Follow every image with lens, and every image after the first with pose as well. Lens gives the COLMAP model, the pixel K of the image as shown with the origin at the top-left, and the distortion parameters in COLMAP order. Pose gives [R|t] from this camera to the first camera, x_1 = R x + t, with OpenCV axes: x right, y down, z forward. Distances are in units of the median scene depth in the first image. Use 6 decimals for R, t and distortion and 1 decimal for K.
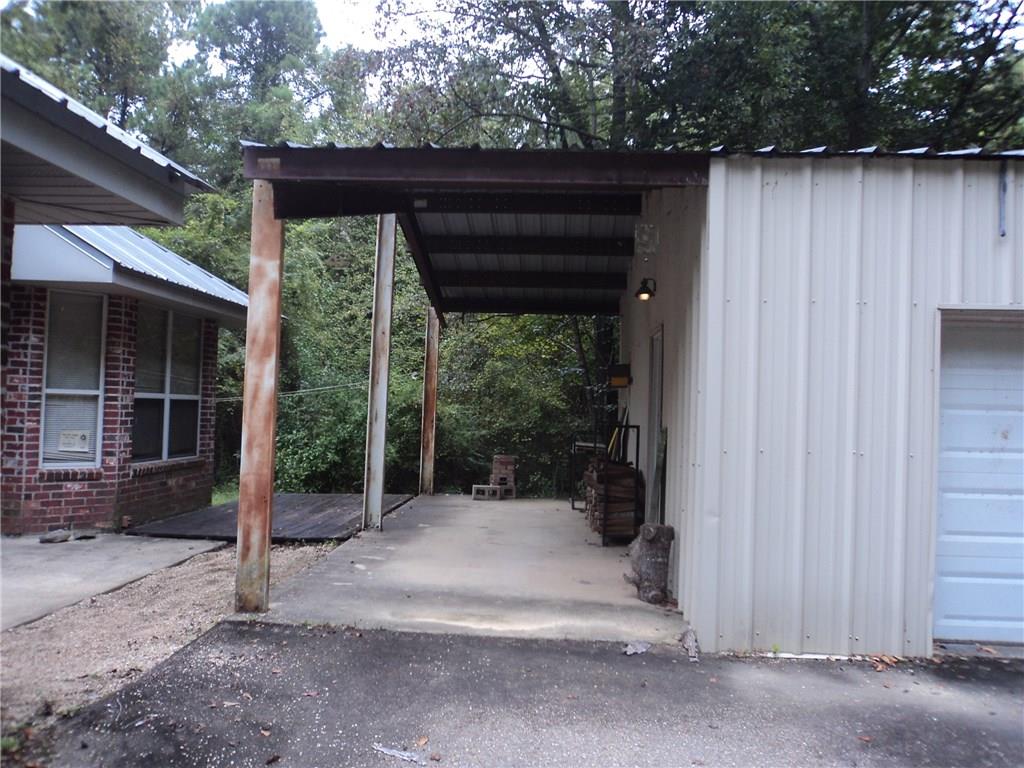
lens RADIAL K [[805.3, 0, 512.0], [0, 805.3, 384.0], [0, 0, 1]] dist [-0.038876, 0.035910]
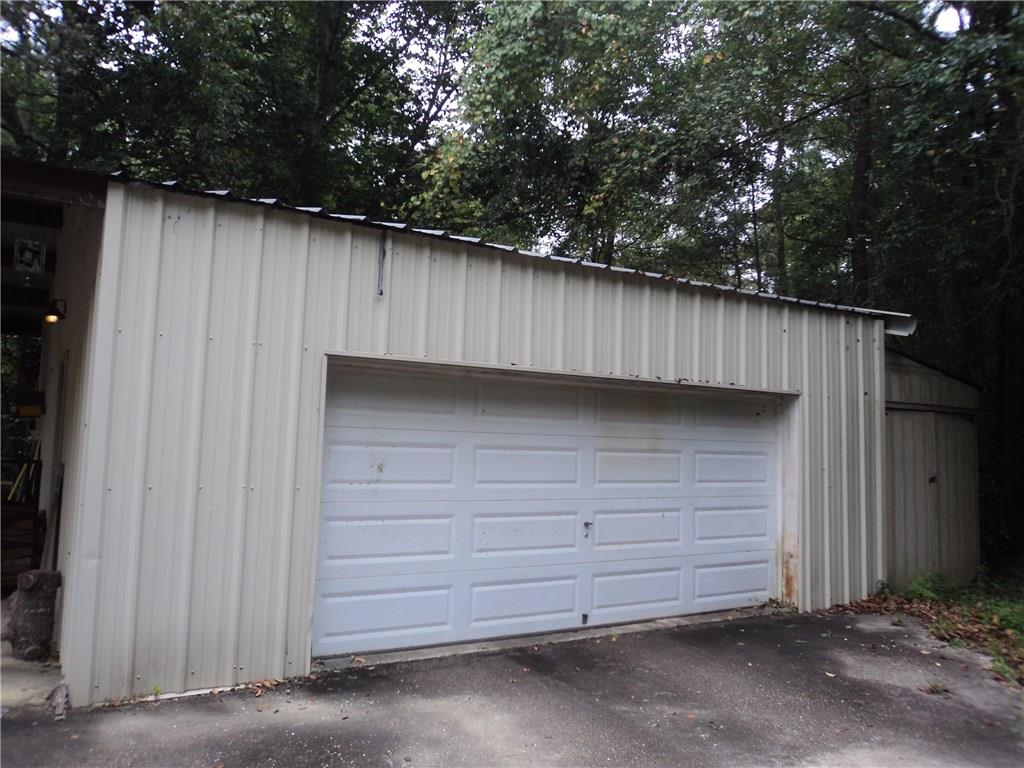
lens RADIAL K [[805.3, 0, 512.0], [0, 805.3, 384.0], [0, 0, 1]] dist [-0.038876, 0.035910]
pose [[0.815848, 0.045956, 0.576437, 0.101509], [-0.023420, 0.998645, -0.046468, -0.007000], [-0.577791, 0.024411, 0.815819, -0.051523]]
